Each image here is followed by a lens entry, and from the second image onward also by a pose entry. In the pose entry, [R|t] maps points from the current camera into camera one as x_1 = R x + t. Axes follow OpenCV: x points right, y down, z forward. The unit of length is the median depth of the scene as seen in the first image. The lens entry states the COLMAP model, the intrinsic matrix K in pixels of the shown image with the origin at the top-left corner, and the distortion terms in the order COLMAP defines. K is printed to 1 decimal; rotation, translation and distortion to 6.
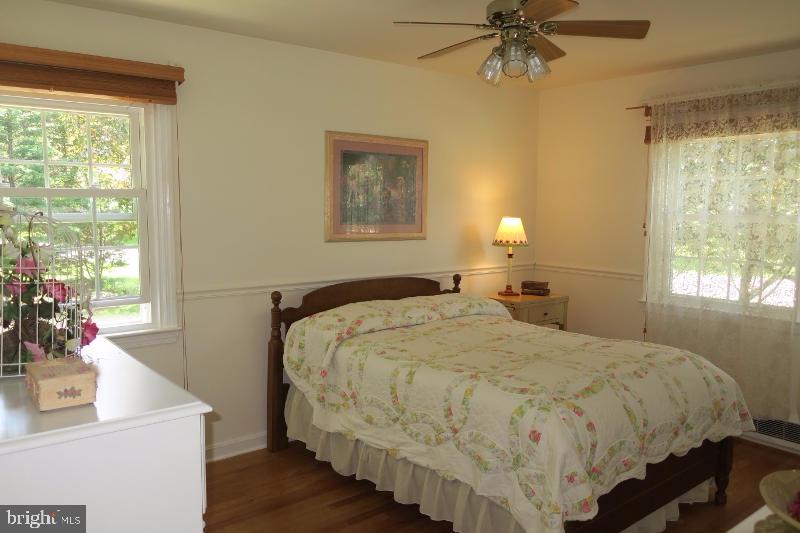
lens RADIAL K [[627.9, 0, 398.8], [0, 627.9, 266.0], [0, 0, 1]] dist [-0.002995, -0.003274]
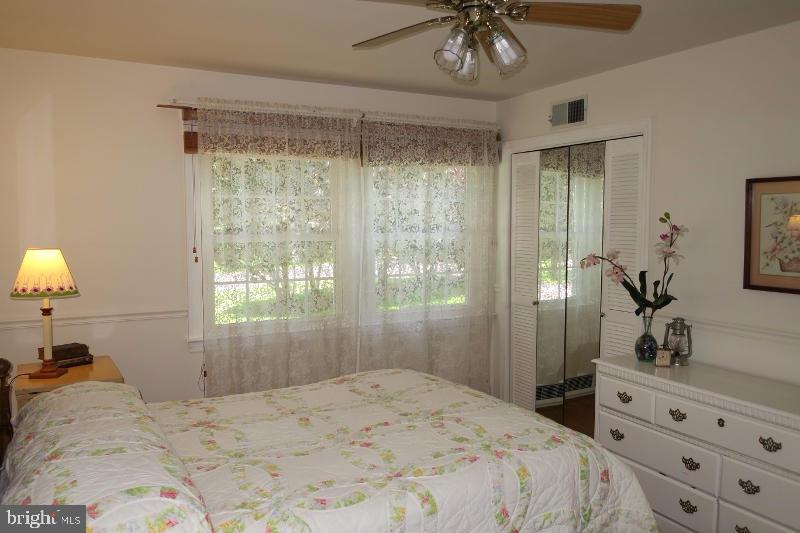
lens RADIAL K [[627.9, 0, 398.6], [0, 627.9, 265.0], [0, 0, 1]] dist [-0.002995, -0.003274]
pose [[0.172833, -0.077698, 0.981882, -0.393449], [0.101452, 0.992986, 0.060719, -0.069592], [-0.979712, 0.089120, 0.179503, 0.596737]]
